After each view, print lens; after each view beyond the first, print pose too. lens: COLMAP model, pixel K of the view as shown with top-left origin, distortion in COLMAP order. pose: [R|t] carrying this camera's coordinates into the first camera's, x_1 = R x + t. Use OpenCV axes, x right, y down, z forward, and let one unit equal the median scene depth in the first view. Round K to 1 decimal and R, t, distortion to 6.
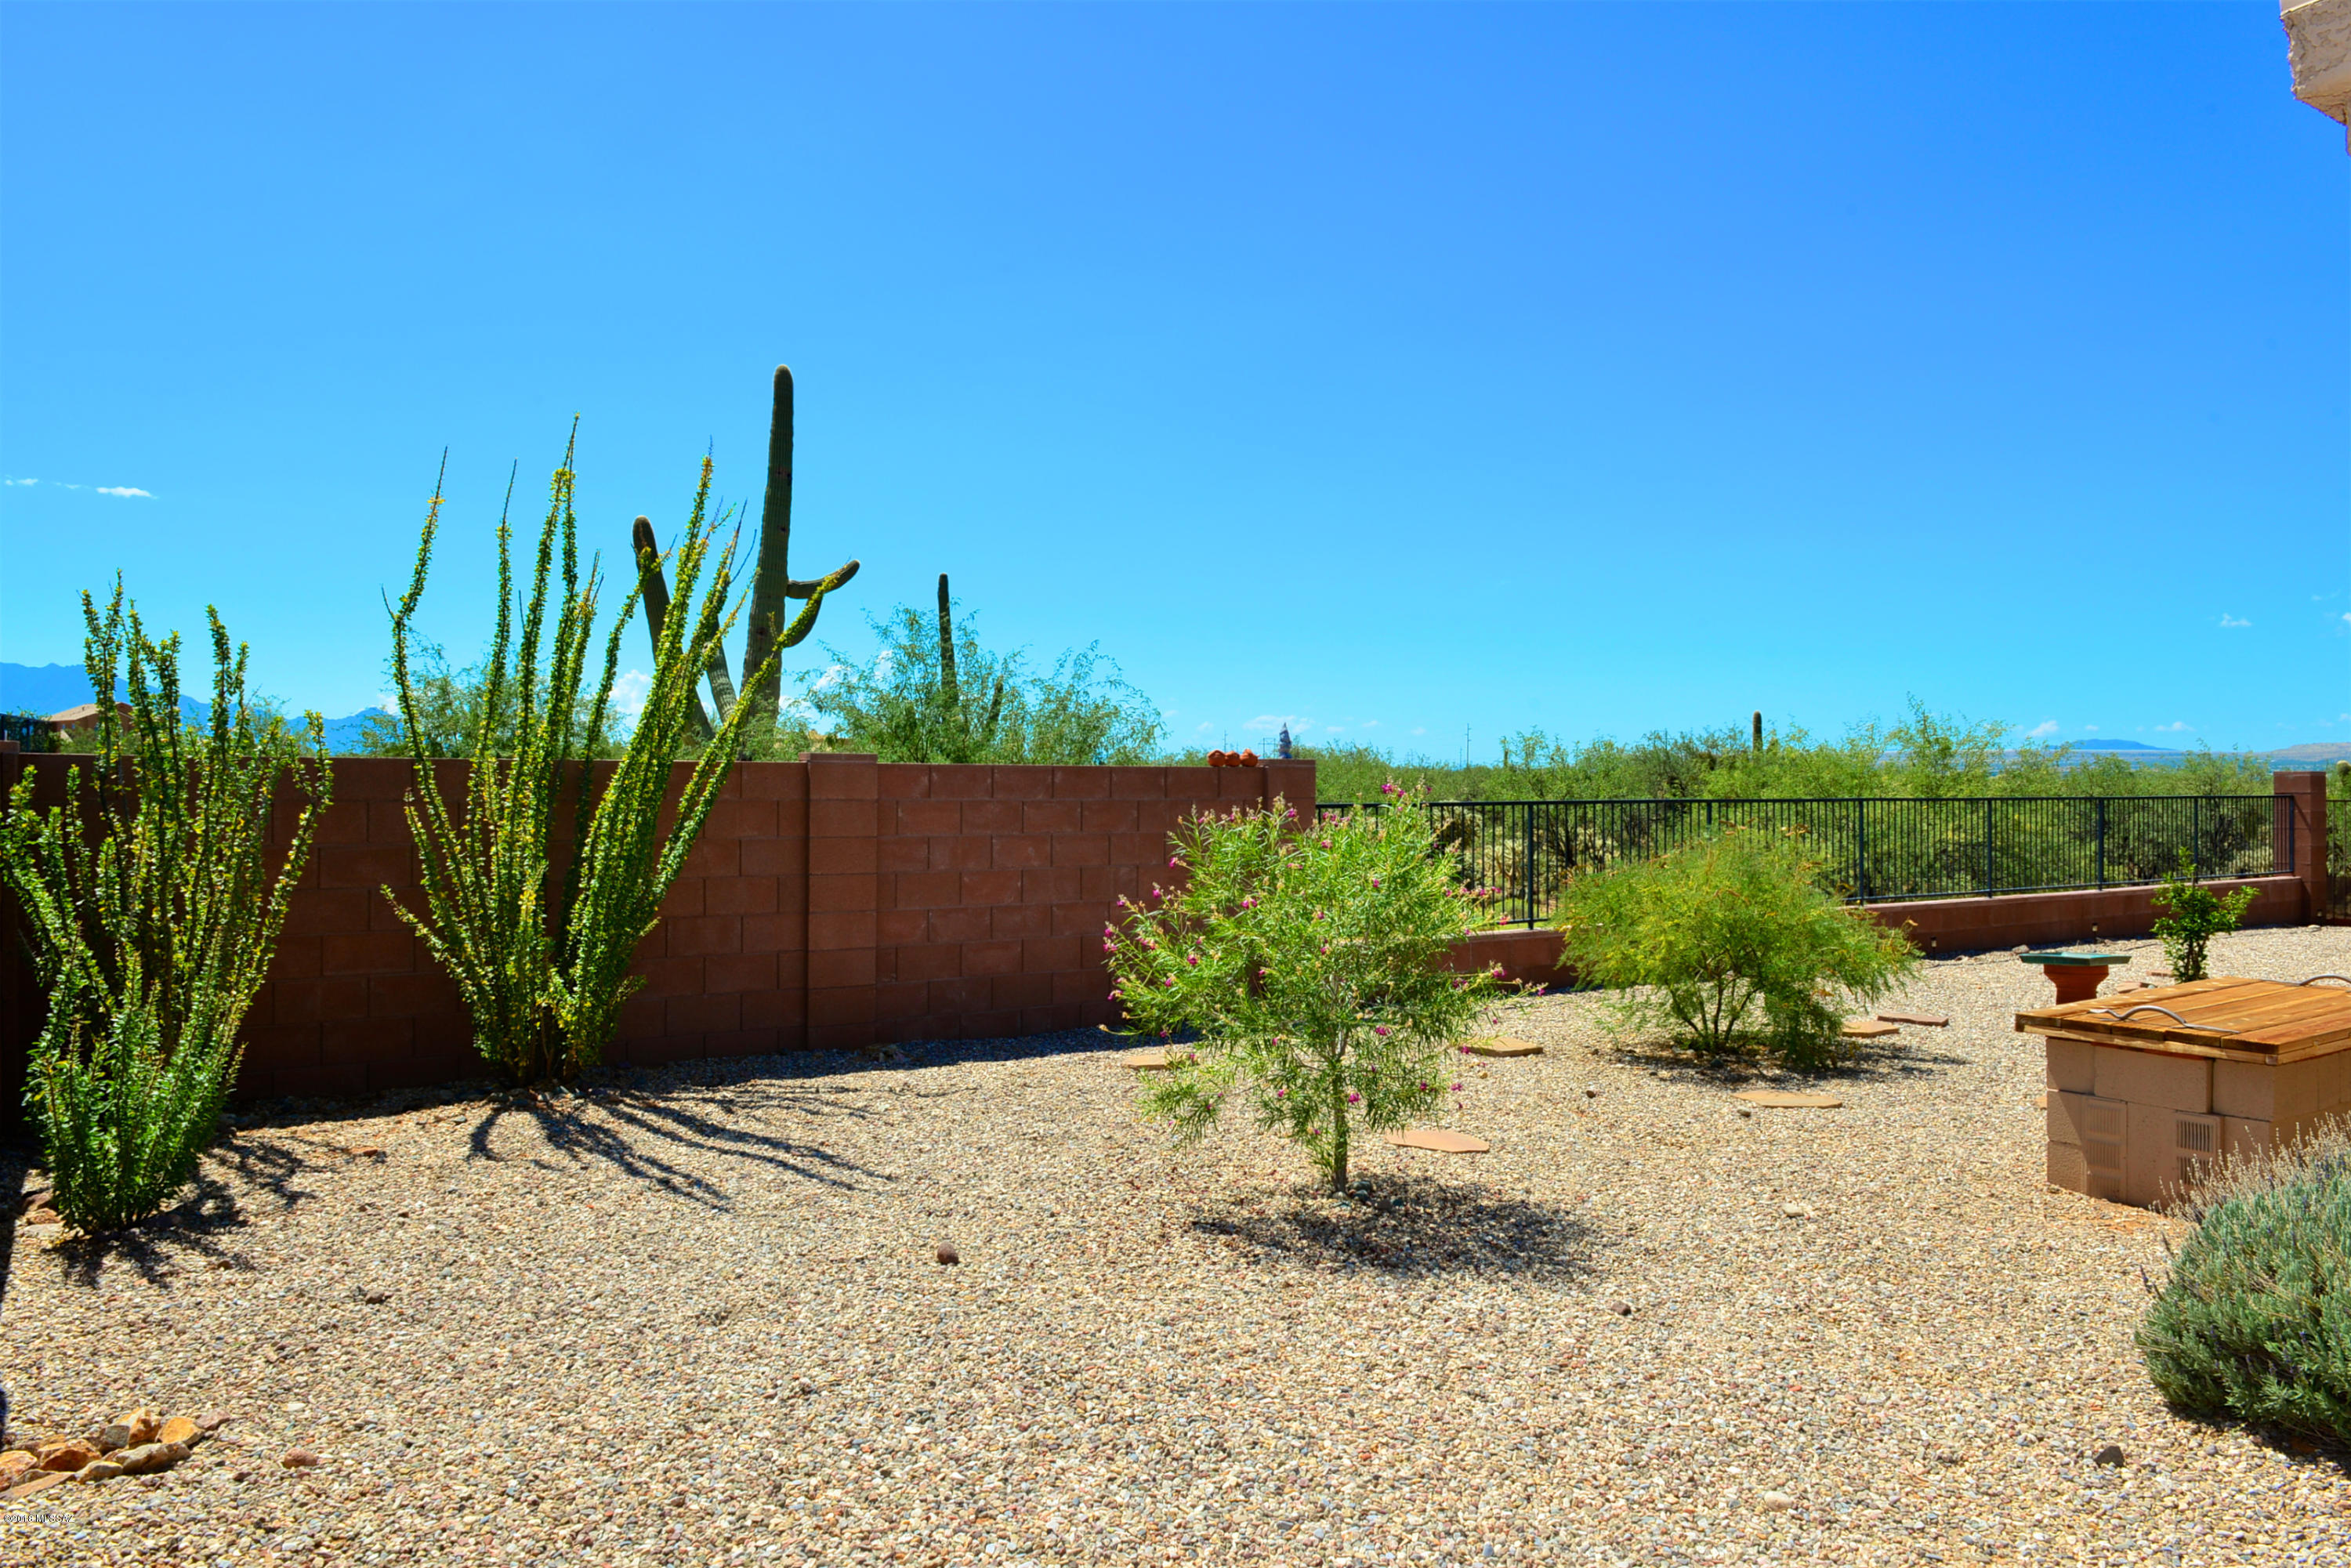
lens RADIAL K [[1695.7, 0, 1175.5], [0, 1695.7, 784.0], [0, 0, 1]] dist [-0.013245, -0.001631]
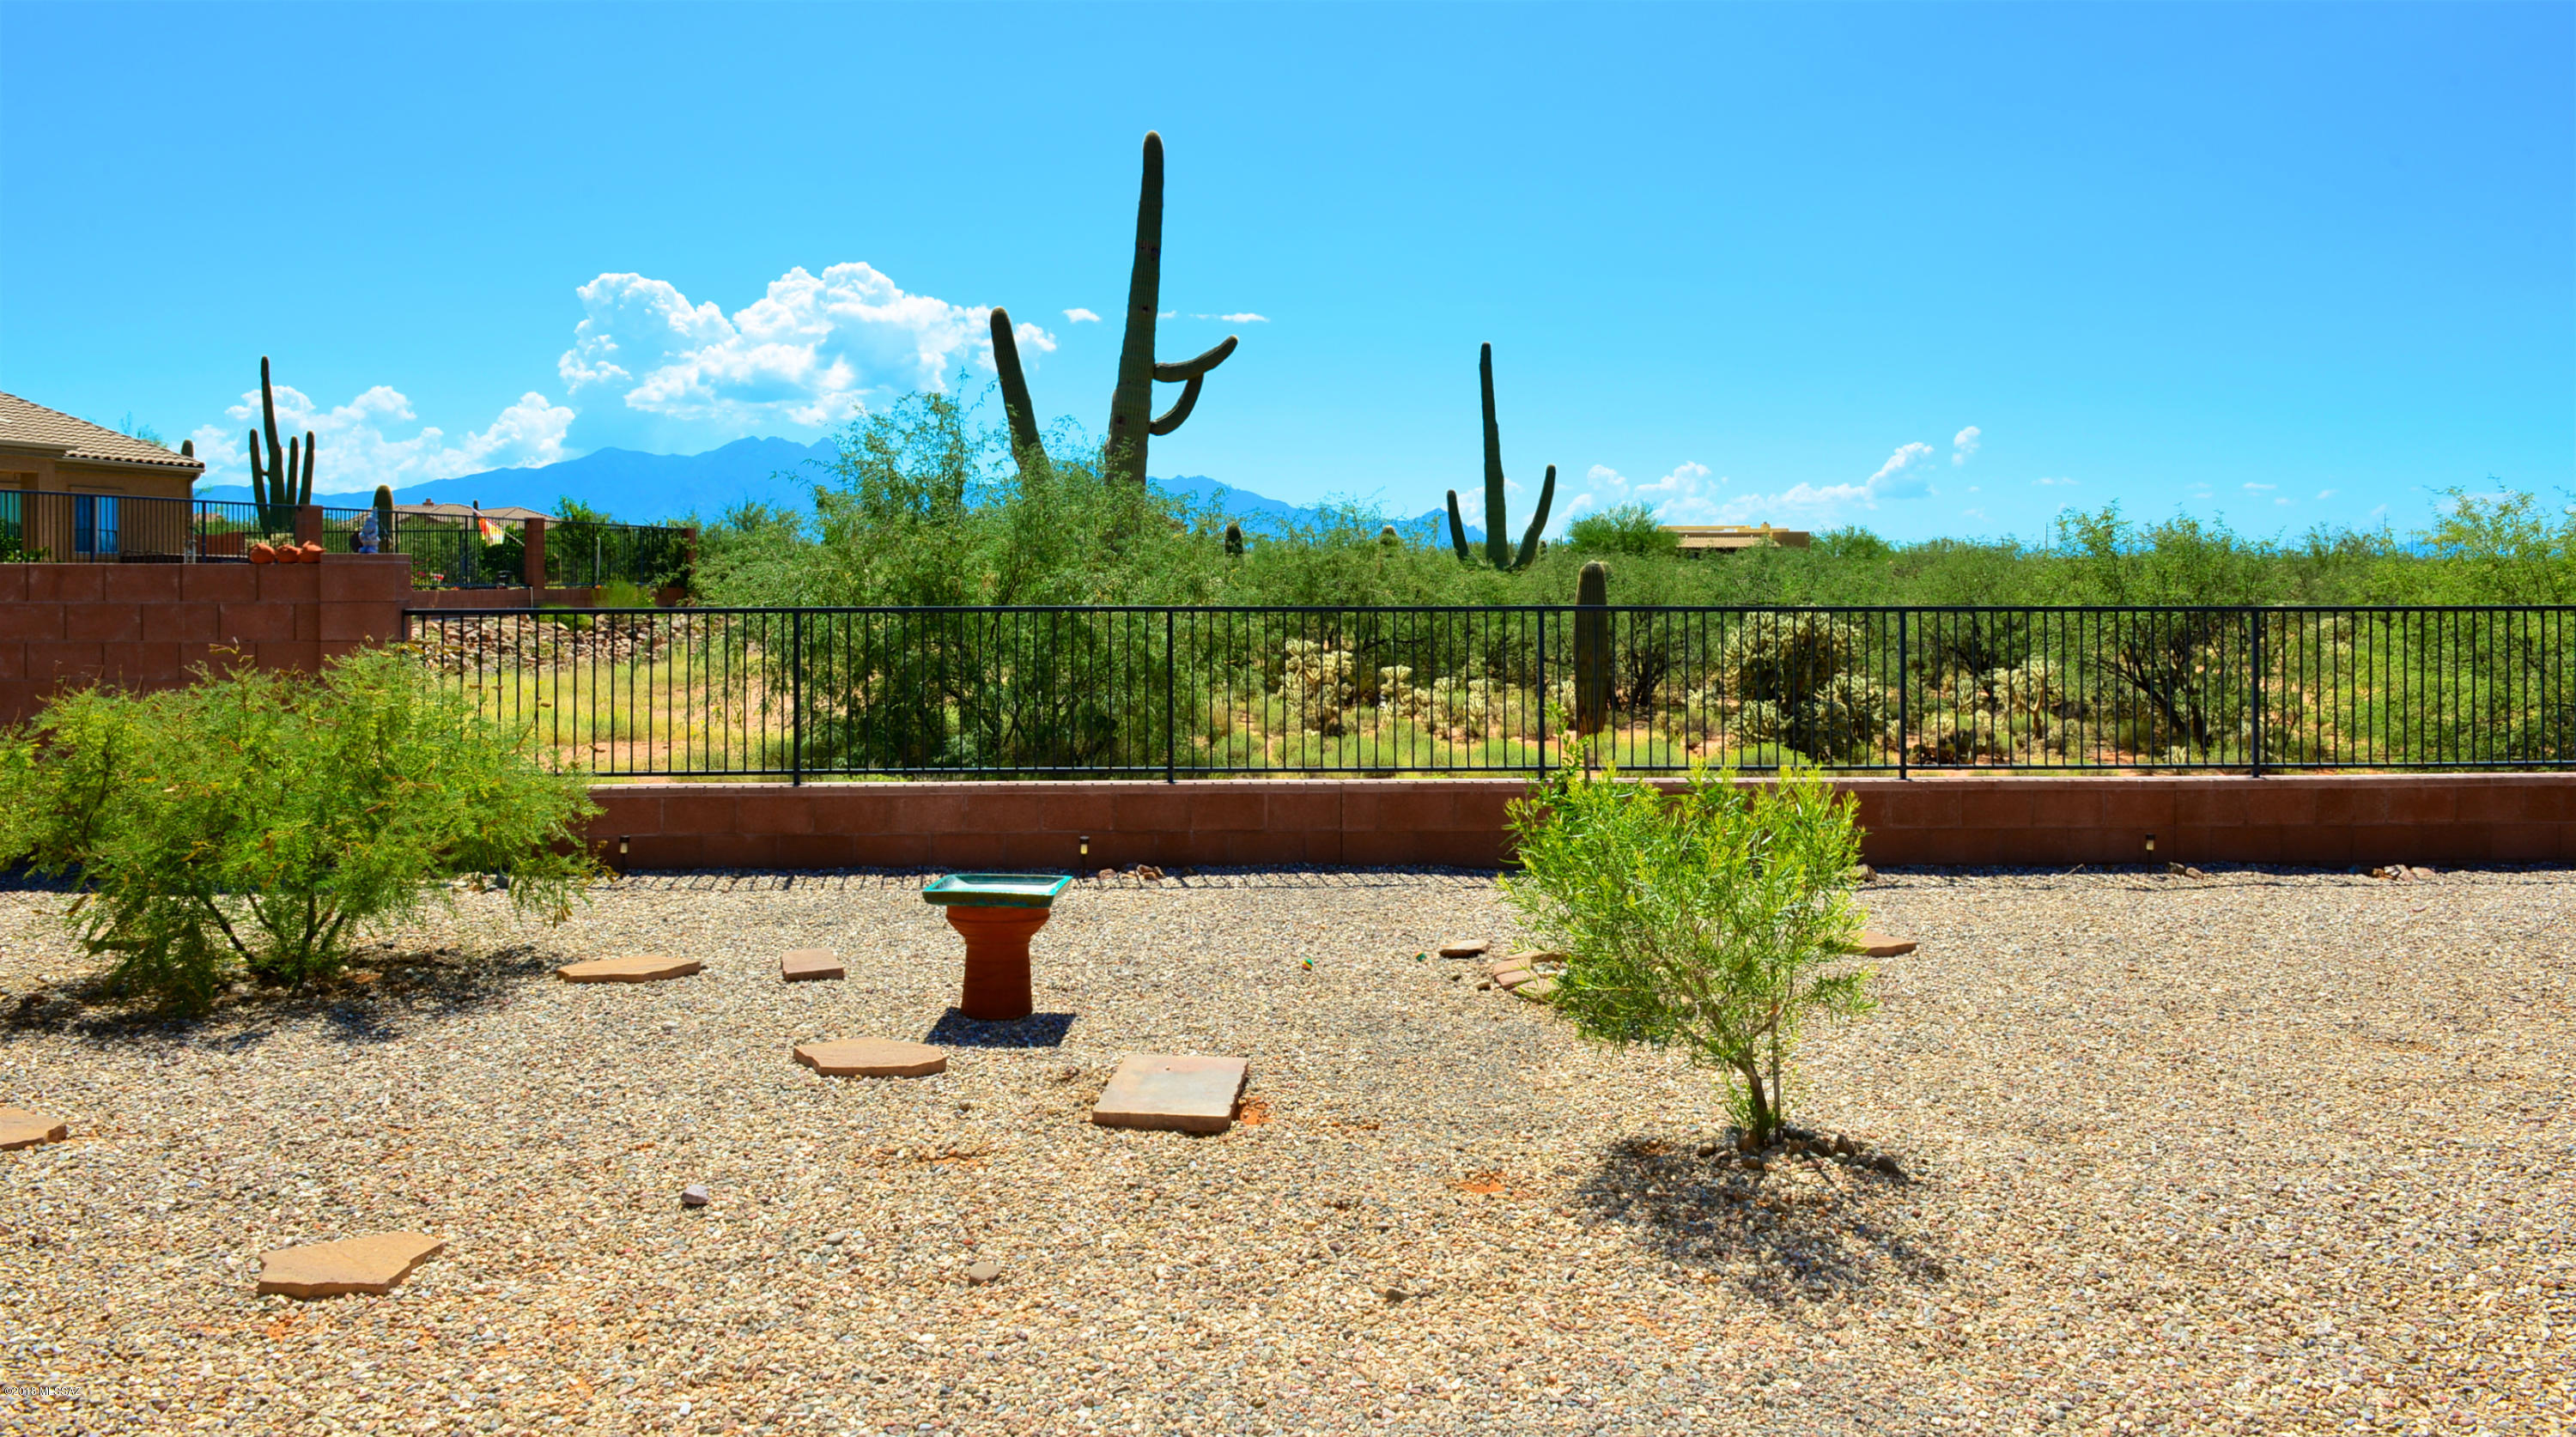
lens RADIAL K [[1767.9, 0, 1288.0], [0, 1767.9, 613.6], [0, 0, 1]] dist [-0.043016, -0.000469]
pose [[0.855988, 0.011303, -0.516871, 0.338914], [-0.001120, 0.999799, 0.020009, -0.001250], [0.516994, -0.016548, 0.855829, 0.204294]]
